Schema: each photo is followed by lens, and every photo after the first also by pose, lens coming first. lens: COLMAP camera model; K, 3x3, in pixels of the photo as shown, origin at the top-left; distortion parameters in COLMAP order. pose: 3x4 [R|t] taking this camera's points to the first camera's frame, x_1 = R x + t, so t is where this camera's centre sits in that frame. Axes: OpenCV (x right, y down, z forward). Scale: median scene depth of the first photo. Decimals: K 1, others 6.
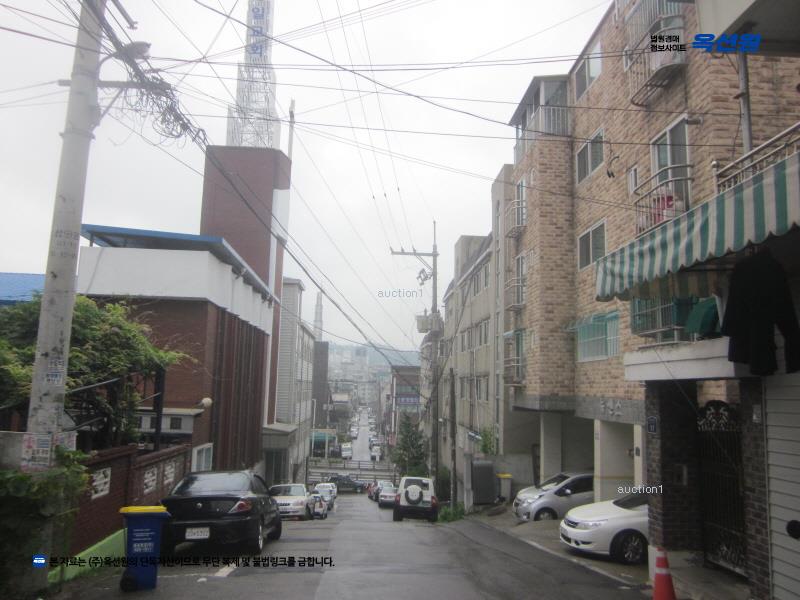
lens RADIAL K [[663.4, 0, 400.0], [0, 663.4, 300.0], [0, 0, 1]] dist [-0.052217, 0.013701]
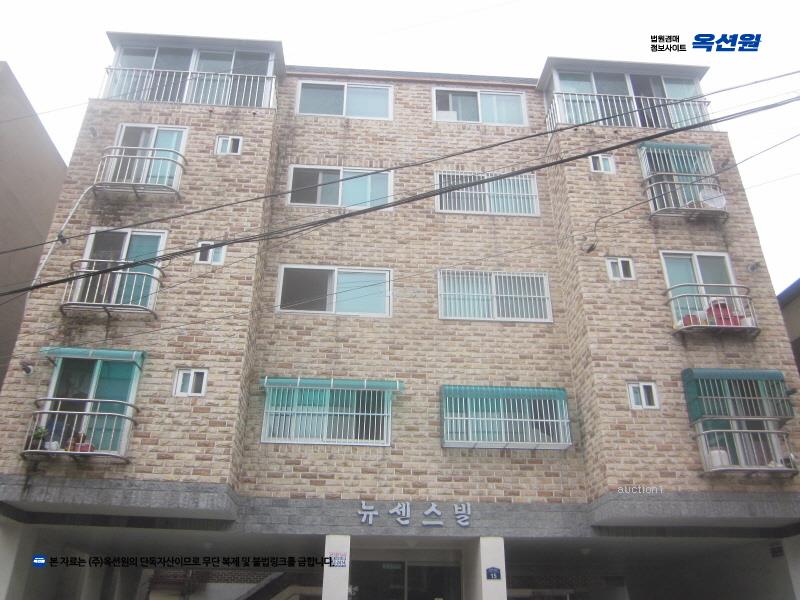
lens RADIAL K [[663.4, 0, 400.0], [0, 663.4, 300.0], [0, 0, 1]] dist [-0.052217, 0.013701]
pose [[-0.009527, 0.451918, 0.892008, -0.335333], [-0.135773, 0.883203, -0.448907, 0.231659], [-0.990694, -0.125387, 0.052944, 0.838058]]
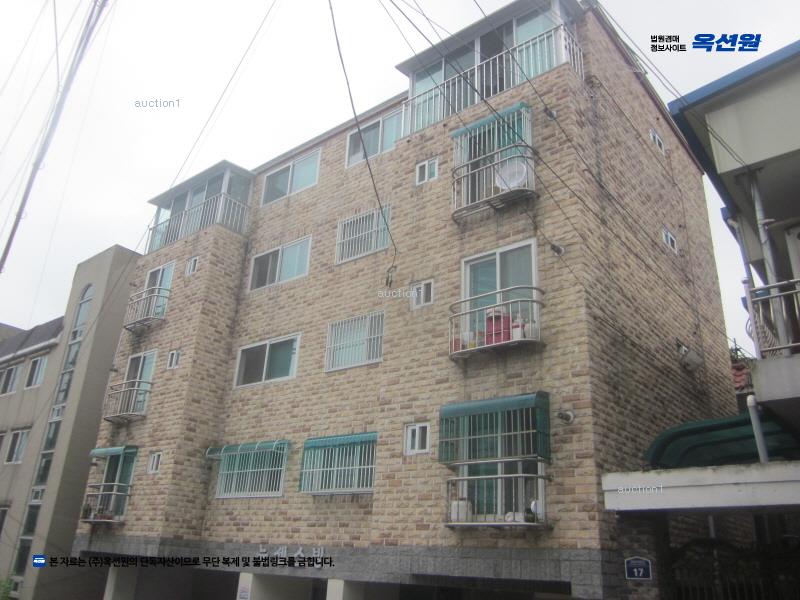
lens RADIAL K [[663.4, 0, 400.0], [0, 663.4, 300.0], [0, 0, 1]] dist [-0.052217, 0.013701]
pose [[0.675873, 0.300784, 0.672849, -0.187631], [-0.139271, 0.948608, -0.284160, 0.060820], [-0.723740, 0.098348, 0.683028, 0.259547]]
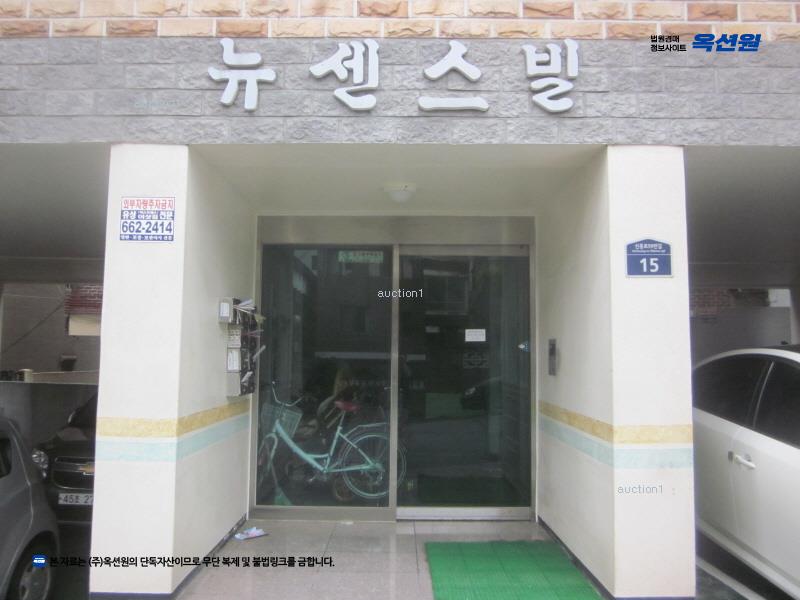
lens RADIAL K [[663.4, 0, 400.0], [0, 663.4, 300.0], [0, 0, 1]] dist [-0.052217, 0.013701]
pose [[0.060028, 0.074589, 0.995406, 0.097865], [-0.136886, 0.988398, -0.065809, 0.206488], [-0.988766, -0.132307, 0.069542, 0.810287]]
